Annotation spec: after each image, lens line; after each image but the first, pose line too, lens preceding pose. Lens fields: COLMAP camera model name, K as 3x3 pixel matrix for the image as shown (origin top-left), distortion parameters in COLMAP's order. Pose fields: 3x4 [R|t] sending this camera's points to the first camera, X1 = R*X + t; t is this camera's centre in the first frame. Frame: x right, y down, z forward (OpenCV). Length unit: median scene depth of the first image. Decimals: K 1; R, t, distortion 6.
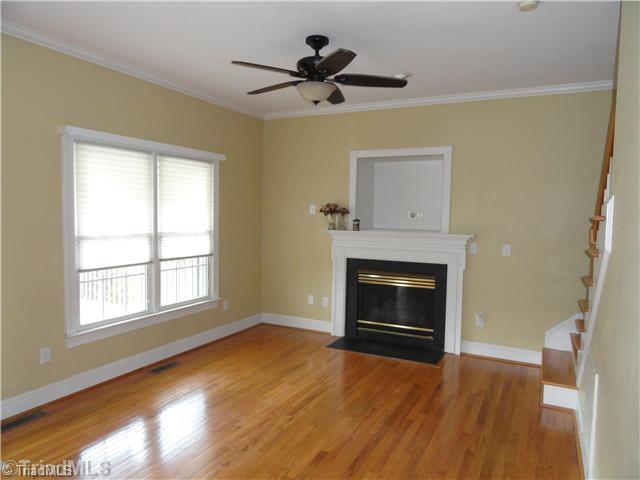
lens RADIAL K [[445.3, 0, 320.0], [0, 445.3, 240.0], [0, 0, 1]] dist [0.001341, -0.000717]
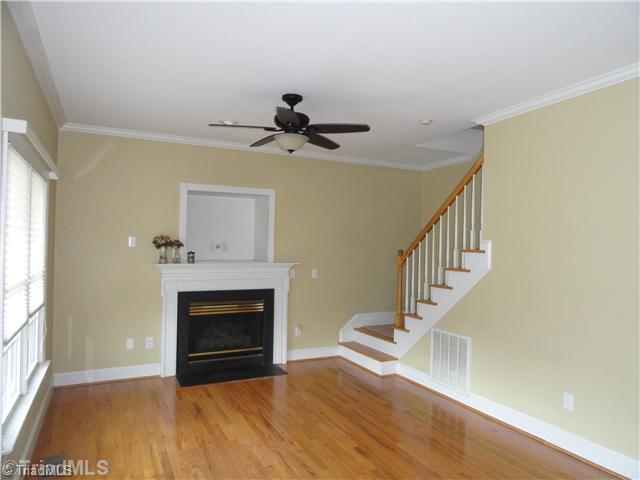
lens RADIAL K [[445.3, 0, 320.0], [0, 445.3, 240.0], [0, 0, 1]] dist [0.001341, -0.000717]
pose [[0.602094, 0.000616, 0.798425, -0.574361], [0.044869, 0.998393, -0.034607, -0.027153], [-0.797163, 0.056661, 0.601099, 0.182809]]
